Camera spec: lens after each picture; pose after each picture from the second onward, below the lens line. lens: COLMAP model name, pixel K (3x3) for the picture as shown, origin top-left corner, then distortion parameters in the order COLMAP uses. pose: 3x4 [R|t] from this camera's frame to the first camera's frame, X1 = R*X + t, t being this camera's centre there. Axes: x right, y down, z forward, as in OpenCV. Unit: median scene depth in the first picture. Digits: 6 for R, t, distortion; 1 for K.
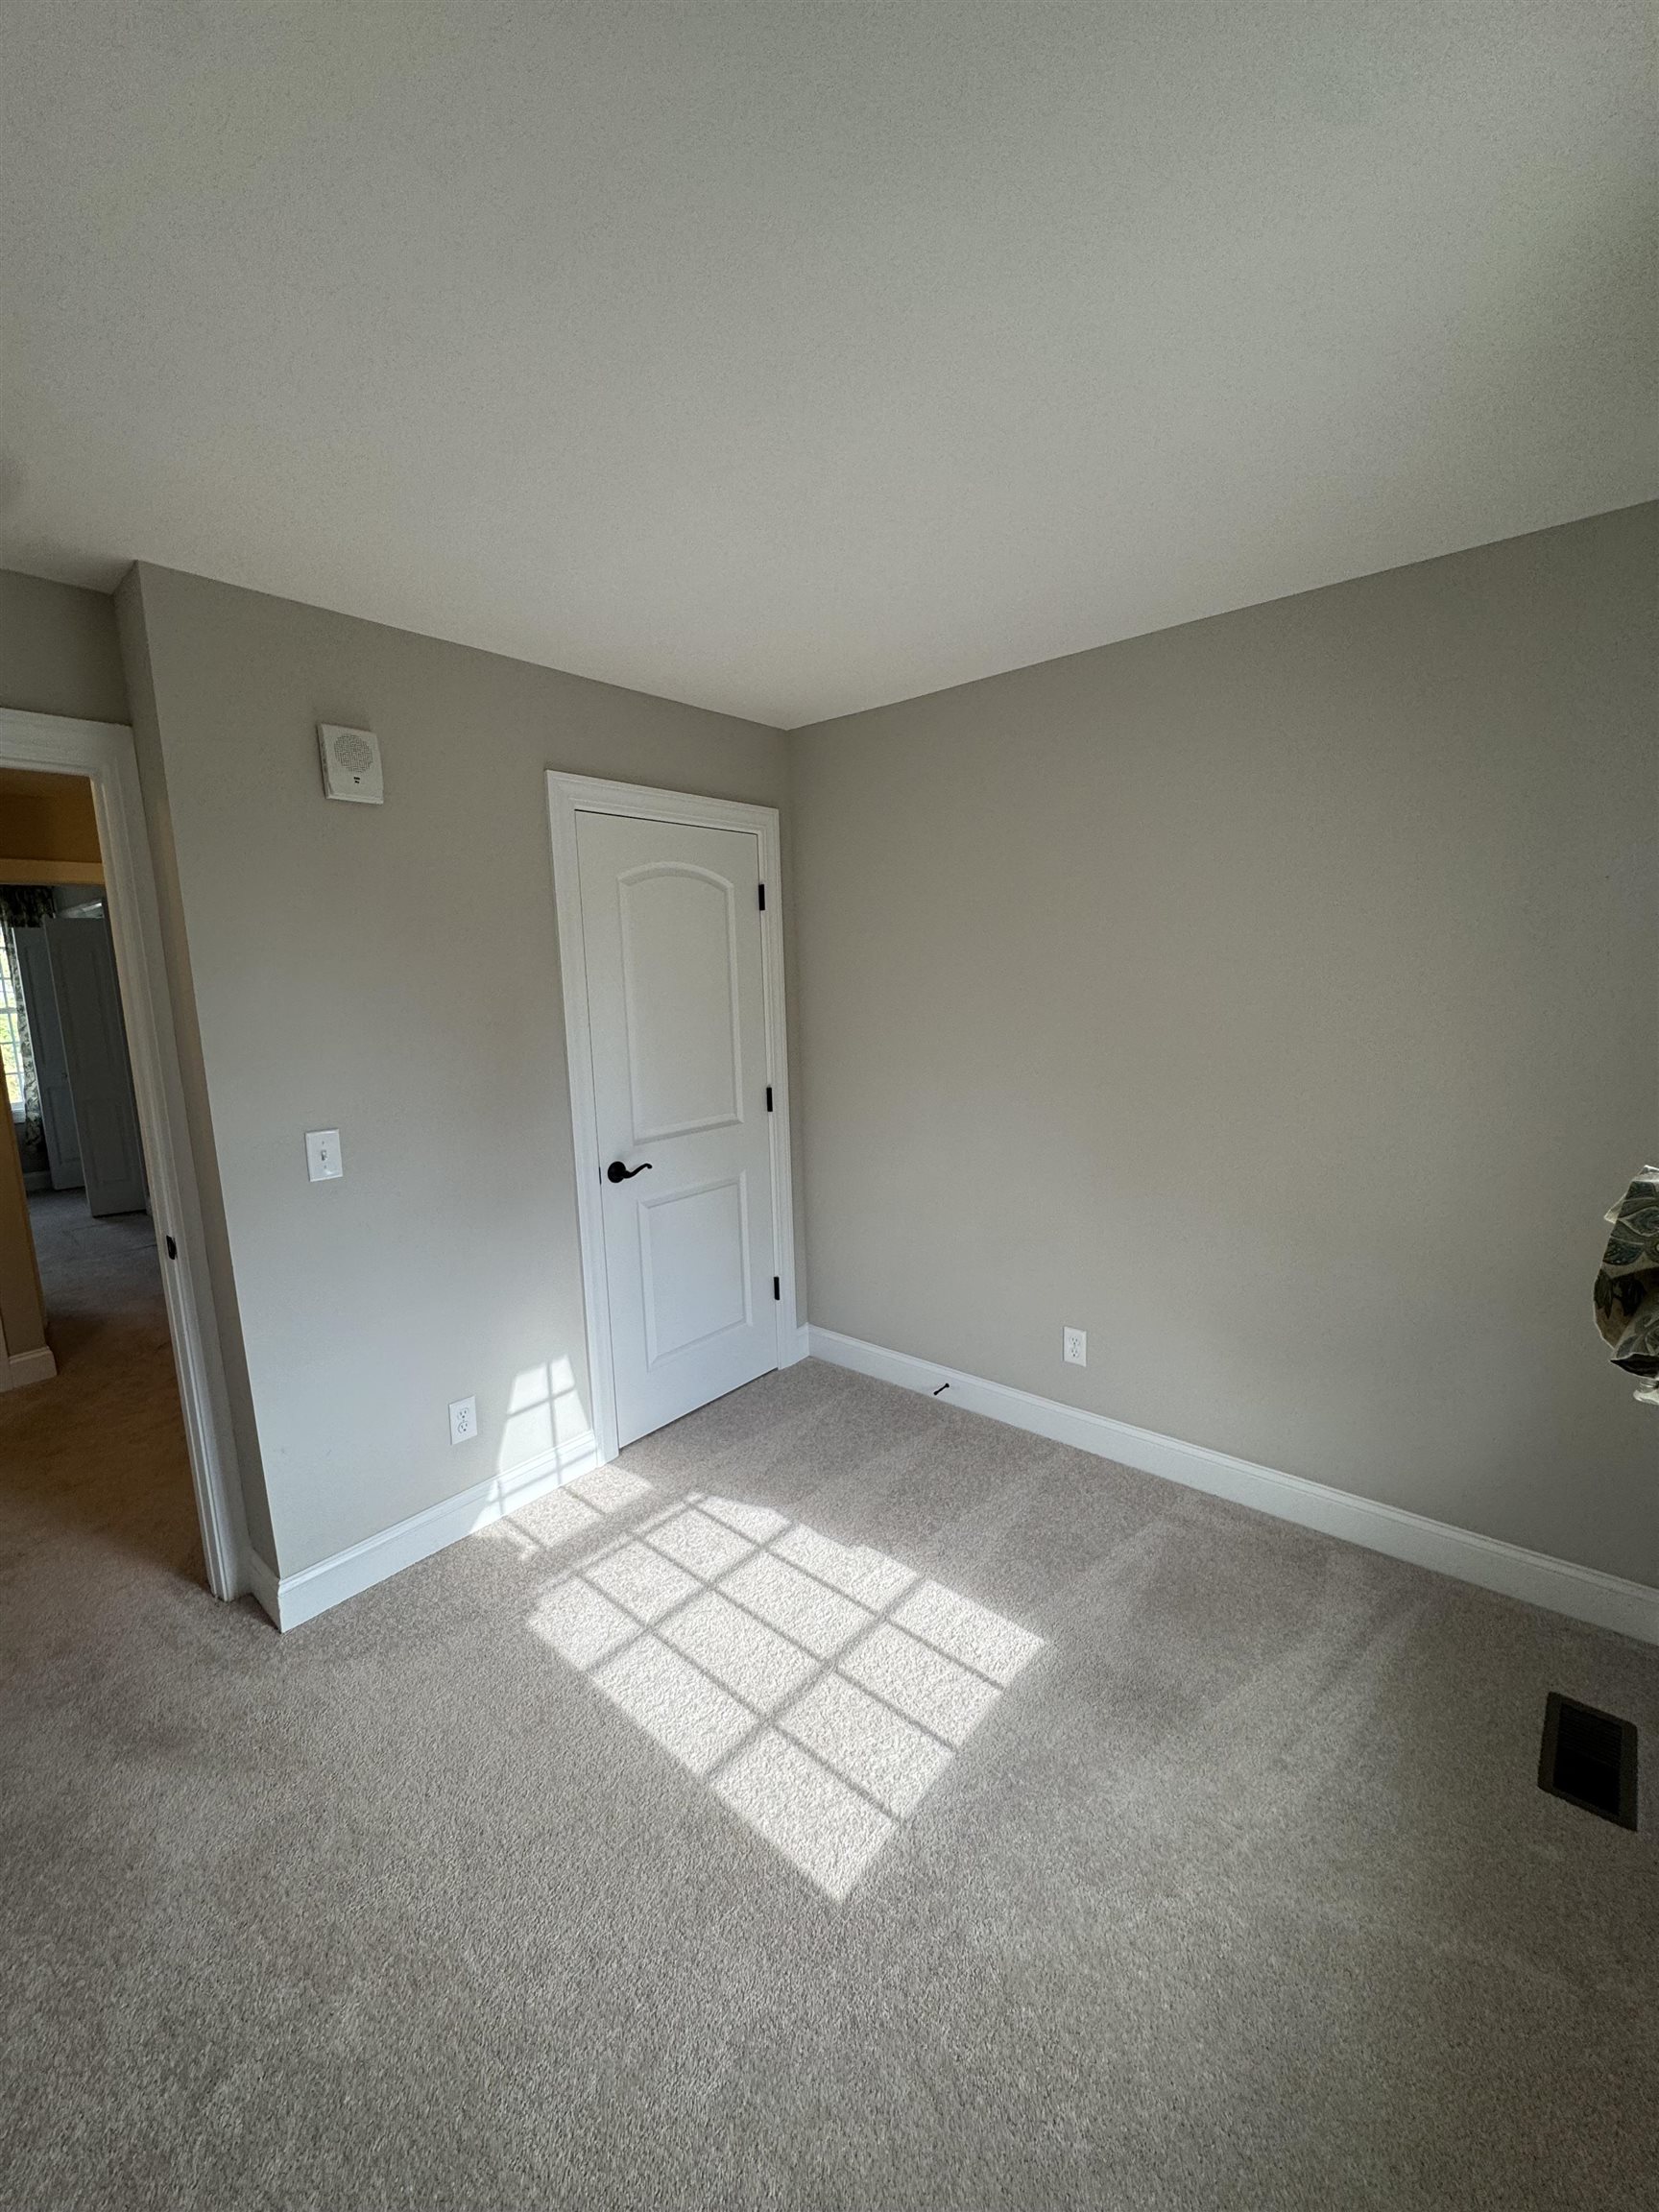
lens RADIAL K [[883.9, 0, 825.7], [0, 883.9, 1095.3], [0, 0, 1]] dist [-0.005069, 0.000982]
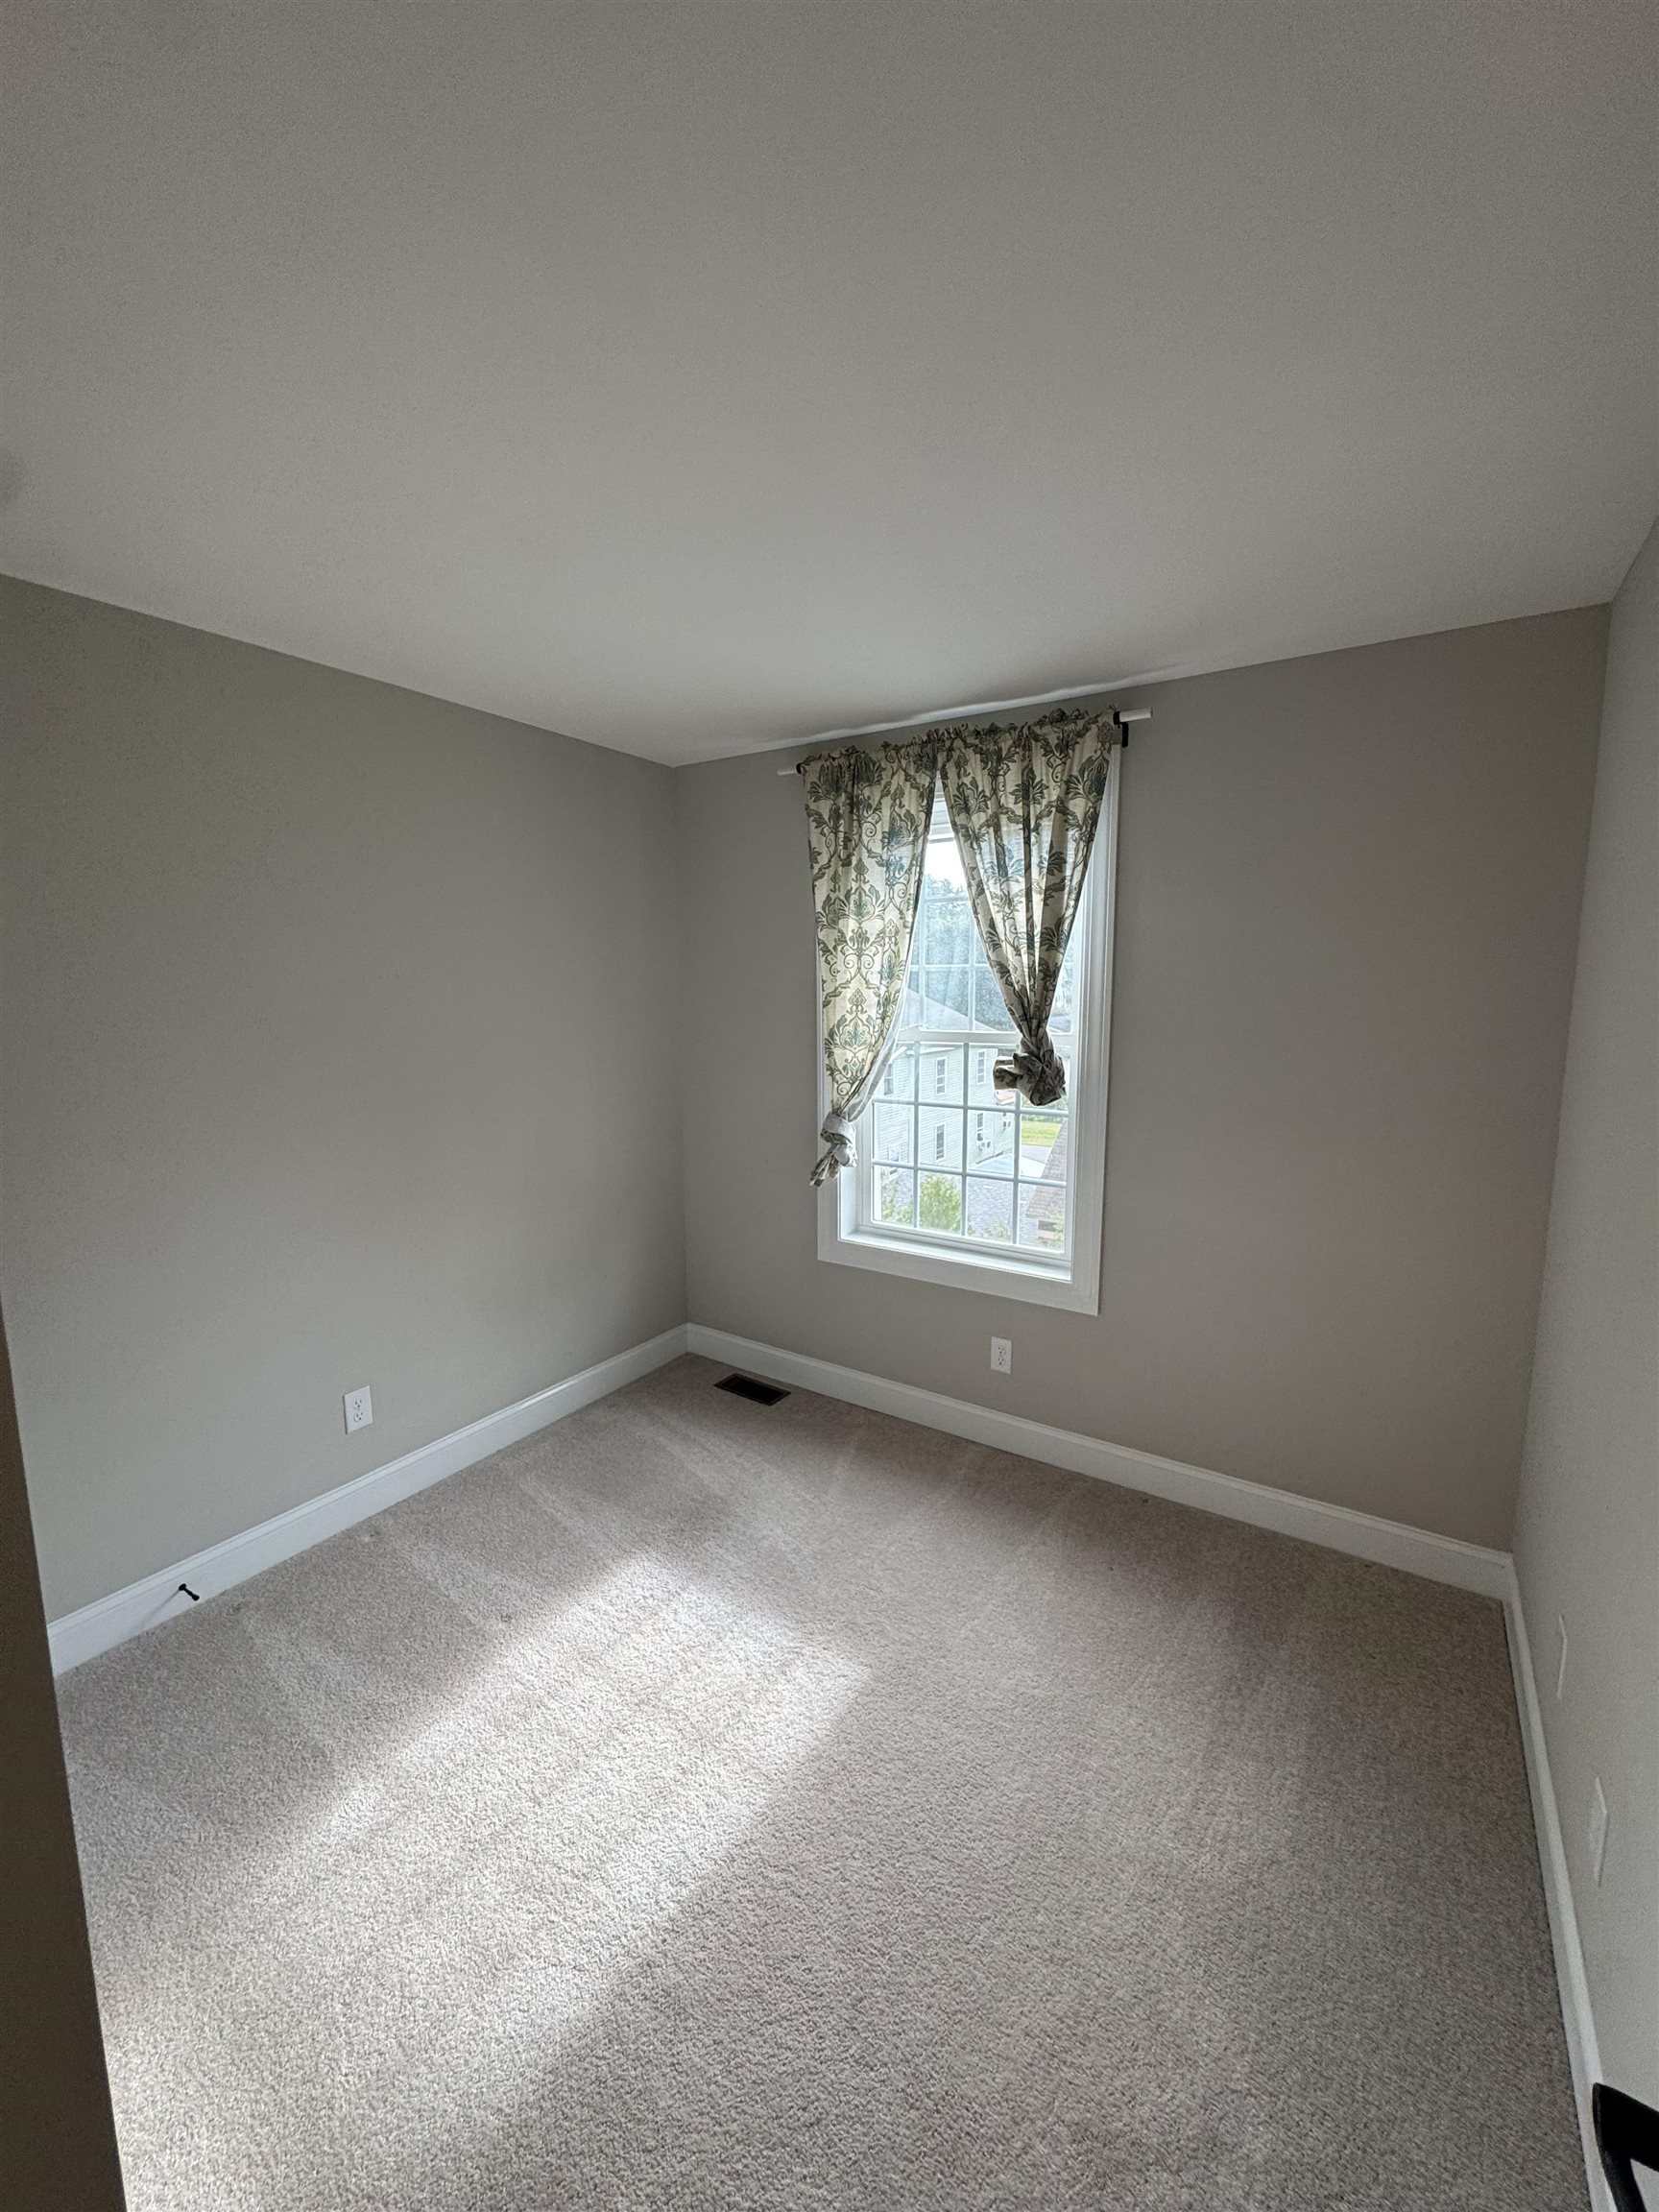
lens RADIAL K [[883.9, 0, 829.4], [0, 883.9, 1107.2], [0, 0, 1]] dist [-0.005069, 0.000982]
pose [[-0.125671, -0.100399, 0.986979, -0.852439], [0.158593, 0.980039, 0.119887, -0.072027], [-0.979314, 0.171594, -0.107240, 0.739520]]
